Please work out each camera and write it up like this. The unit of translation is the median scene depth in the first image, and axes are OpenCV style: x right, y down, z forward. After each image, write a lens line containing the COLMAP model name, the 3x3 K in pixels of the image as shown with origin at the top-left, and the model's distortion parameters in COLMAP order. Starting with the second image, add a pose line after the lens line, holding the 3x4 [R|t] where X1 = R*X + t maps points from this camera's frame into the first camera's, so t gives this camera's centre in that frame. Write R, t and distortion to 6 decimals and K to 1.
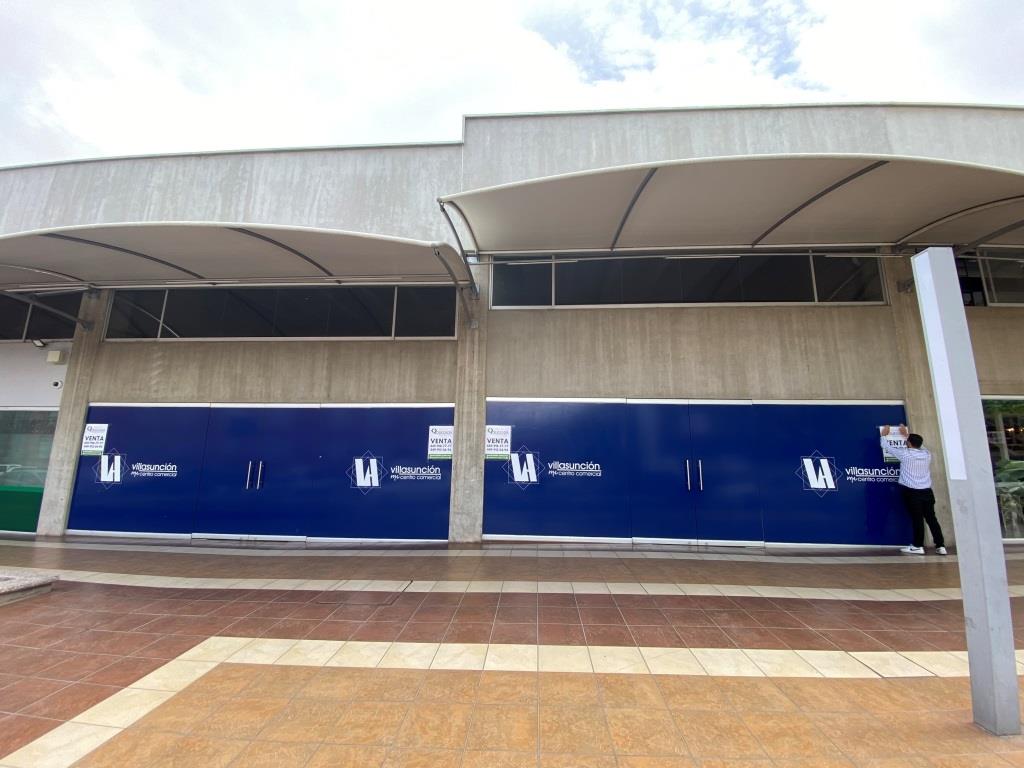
lens RADIAL K [[410.4, 0, 515.5], [0, 410.4, 385.5], [0, 0, 1]] dist [0.007224, -0.013259]
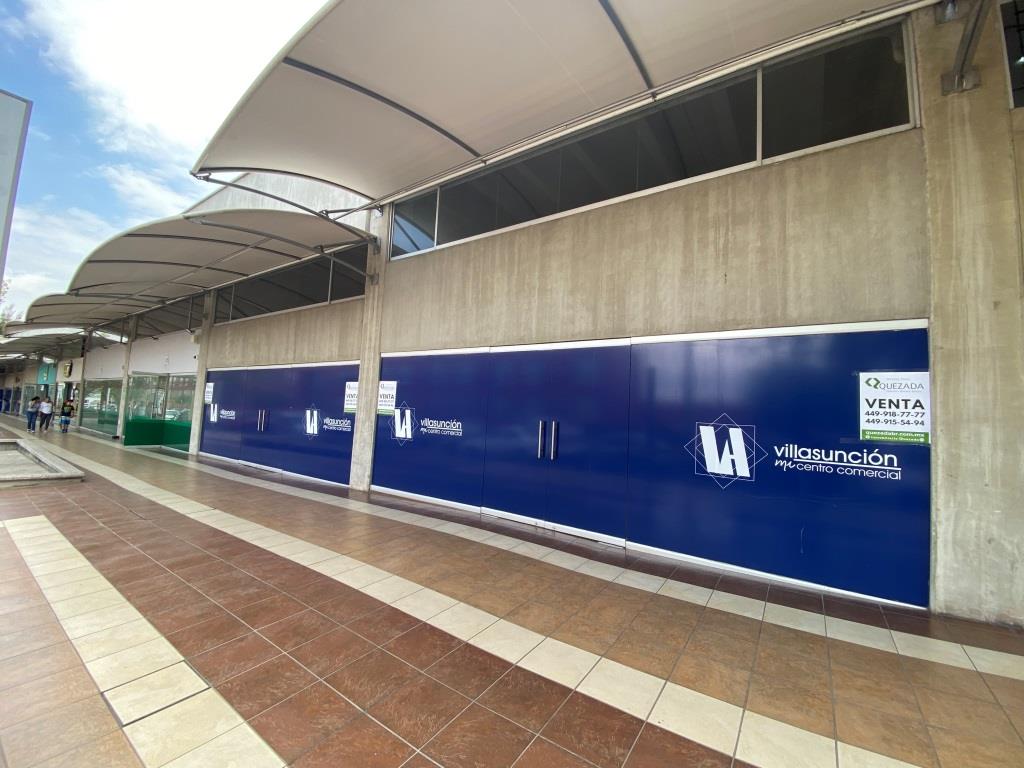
lens RADIAL K [[410.4, 0, 506.5], [0, 410.4, 382.2], [0, 0, 1]] dist [0.007224, -0.013259]
pose [[0.857958, -0.010449, -0.513614, 0.732450], [0.054399, 0.996020, 0.070606, 0.047861], [0.510832, -0.088517, 0.855111, 0.299335]]
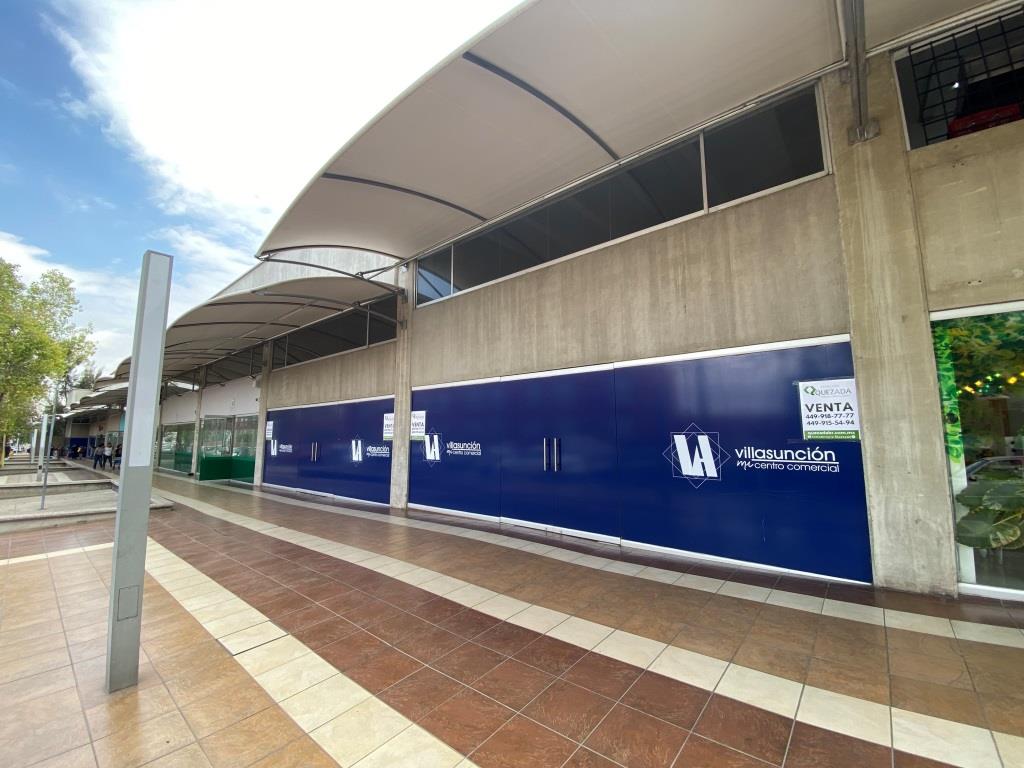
lens RADIAL K [[406.6, 0, 506.5], [0, 406.6, 380.8], [0, 0, 1]] dist [0.011313, -0.014233]
pose [[0.804602, -0.095071, -0.586155, 0.851876], [0.119602, 0.992817, 0.003145, 0.040693], [0.581645, -0.072636, 0.810193, 0.229391]]
